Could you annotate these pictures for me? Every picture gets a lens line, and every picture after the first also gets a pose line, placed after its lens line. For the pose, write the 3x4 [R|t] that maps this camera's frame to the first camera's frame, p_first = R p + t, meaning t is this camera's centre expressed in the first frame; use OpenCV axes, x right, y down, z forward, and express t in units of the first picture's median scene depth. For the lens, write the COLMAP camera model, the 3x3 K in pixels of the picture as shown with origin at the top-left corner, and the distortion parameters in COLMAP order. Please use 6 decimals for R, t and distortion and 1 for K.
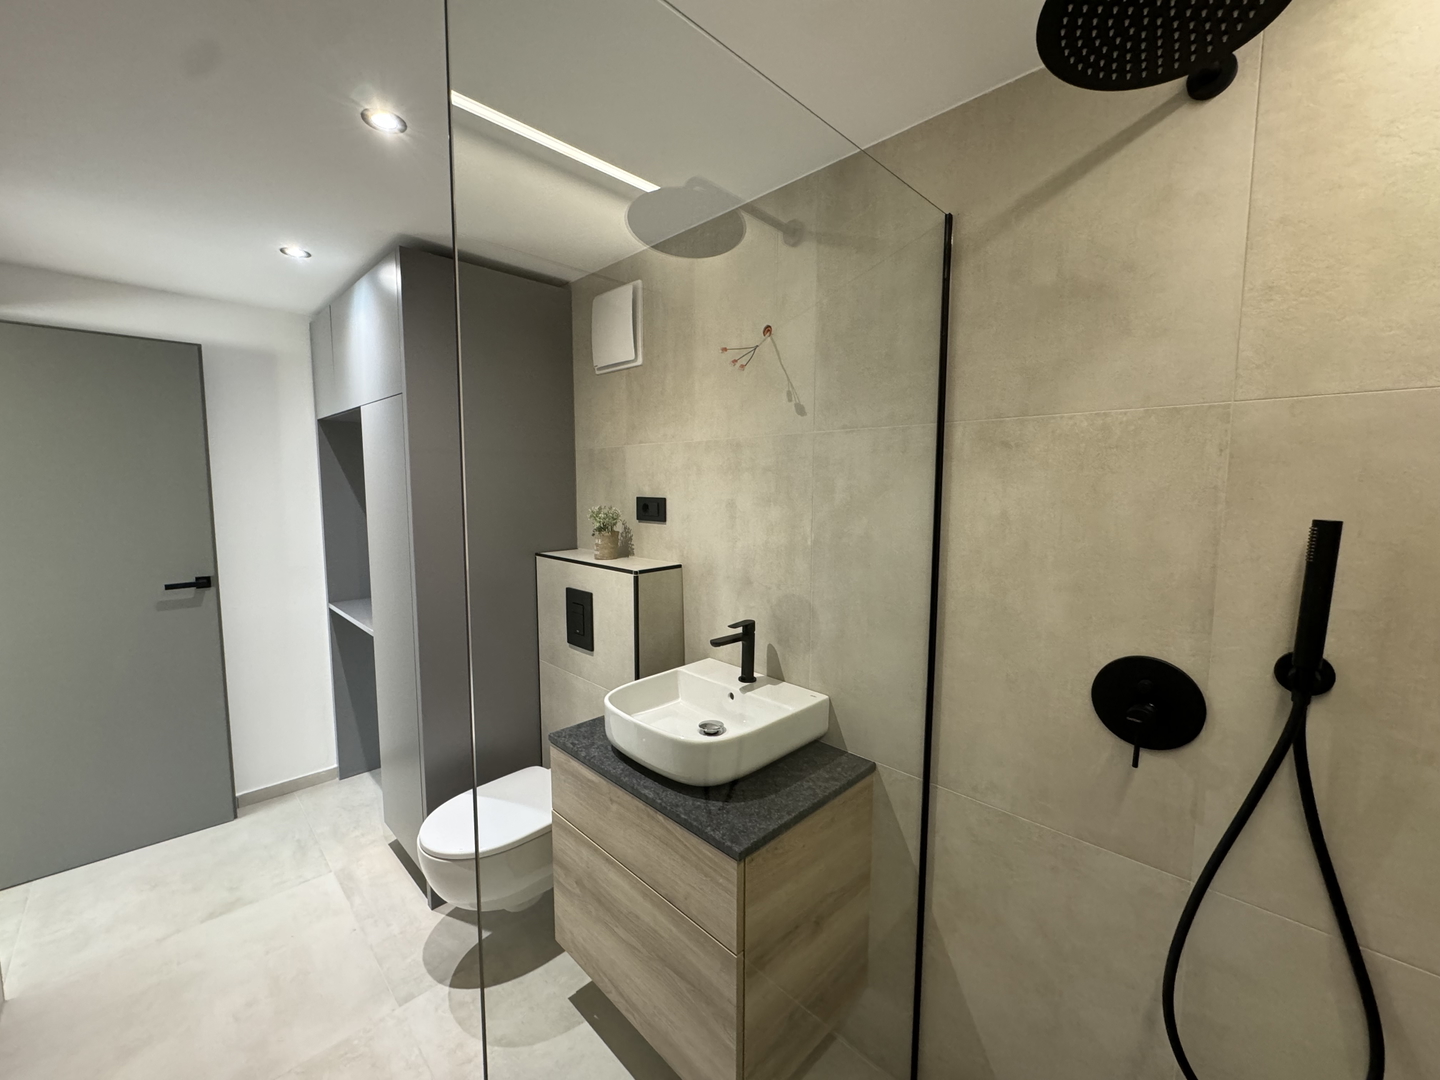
lens RADIAL K [[579.1, 0, 707.2], [0, 579.1, 532.3], [0, 0, 1]] dist [-0.002048, -0.000211]
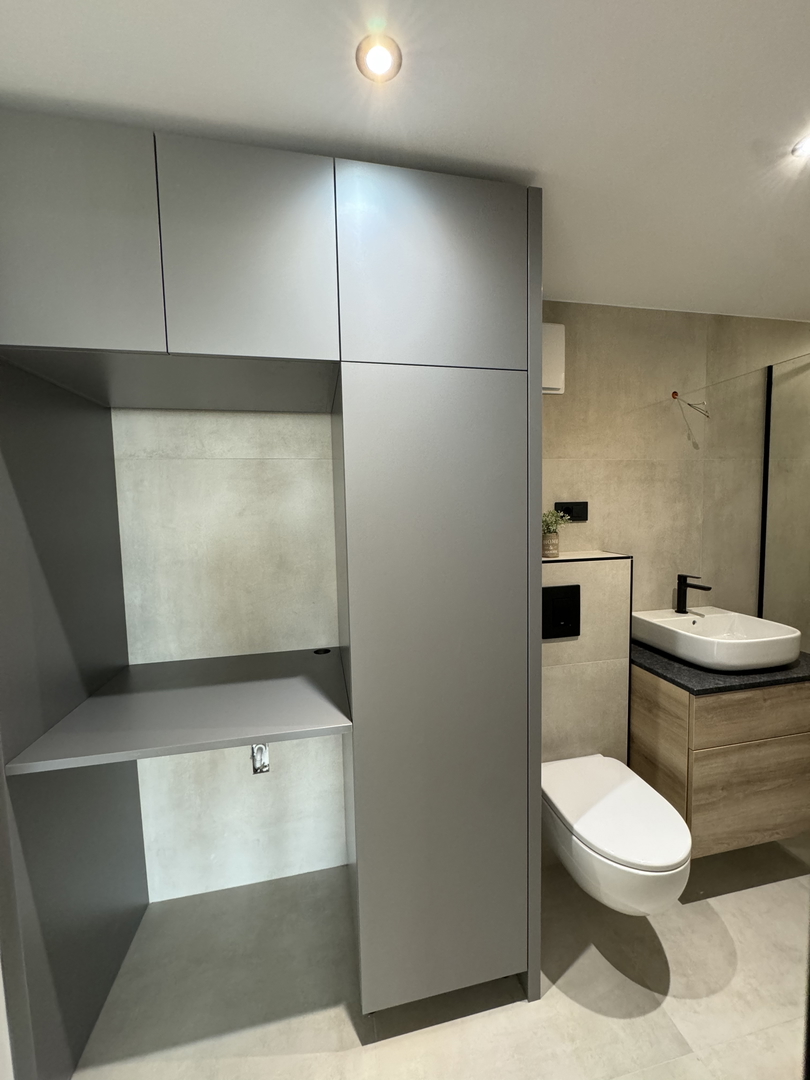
lens RADIAL K [[434.3, 0, 404.2], [0, 434.3, 538.5], [0, 0, 1]] dist [-0.002048, -0.000211]
pose [[0.539190, -0.073720, 0.838952, -1.339199], [0.097700, 0.994911, 0.024633, -0.050463], [-0.836498, 0.068684, 0.543648, 0.988735]]
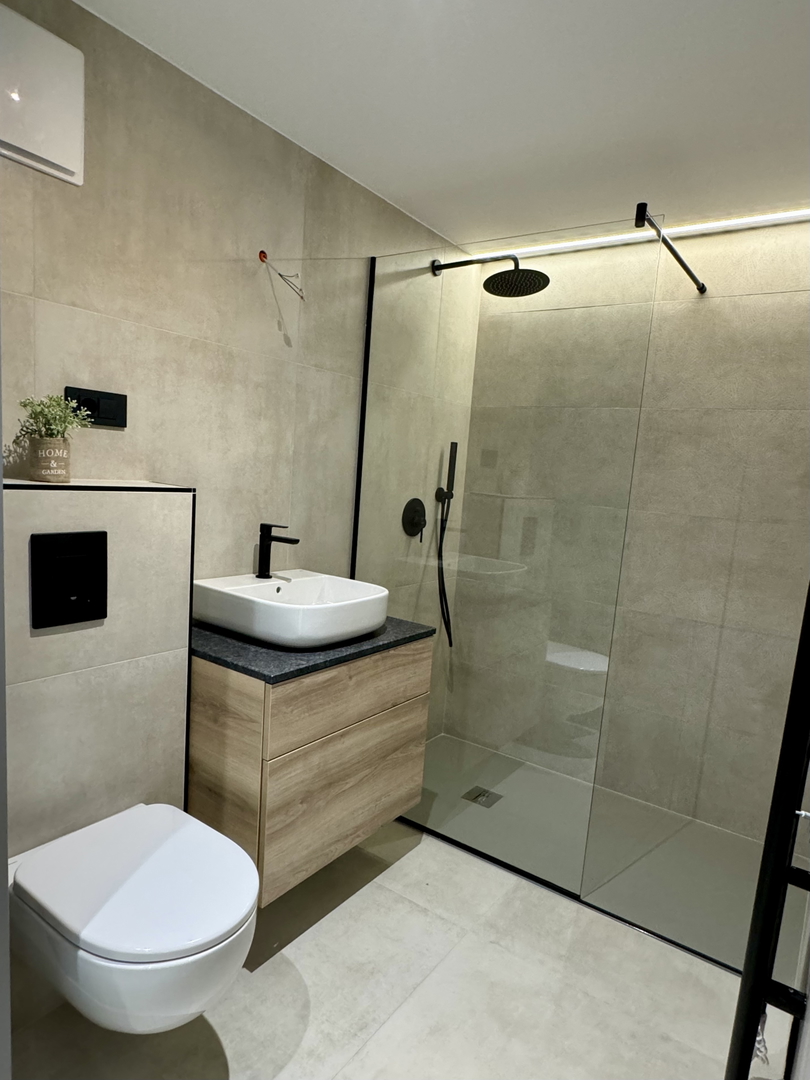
lens RADIAL K [[650.1, 0, 424.4], [0, 650.1, 564.7], [0, 0, 1]] dist [-0.006242, 0.002922]
pose [[-0.204442, -0.156171, 0.966341, -1.218070], [0.009737, 0.986818, 0.161540, 0.031779], [-0.978830, 0.042435, -0.200226, 0.959551]]
